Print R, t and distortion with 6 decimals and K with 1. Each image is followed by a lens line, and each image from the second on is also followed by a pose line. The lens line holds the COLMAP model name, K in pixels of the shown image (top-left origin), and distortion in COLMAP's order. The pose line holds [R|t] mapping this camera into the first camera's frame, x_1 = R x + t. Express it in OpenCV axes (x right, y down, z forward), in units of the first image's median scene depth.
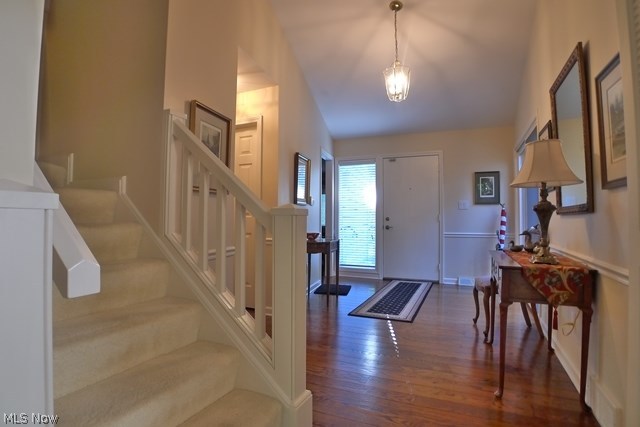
lens RADIAL K [[336.0, 0, 324.5], [0, 336.0, 213.0], [0, 0, 1]] dist [-0.075454, 0.000473]
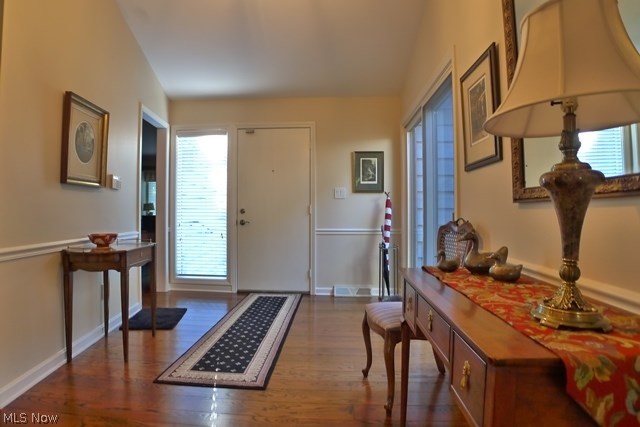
lens RADIAL K [[336.0, 0, 321.5], [0, 336.0, 211.1], [0, 0, 1]] dist [-0.075454, 0.000473]
pose [[0.934821, -0.000030, 0.355119, 0.103130], [-0.005607, 0.999874, 0.014842, 0.007013], [-0.355075, -0.015866, 0.934703, 0.292274]]
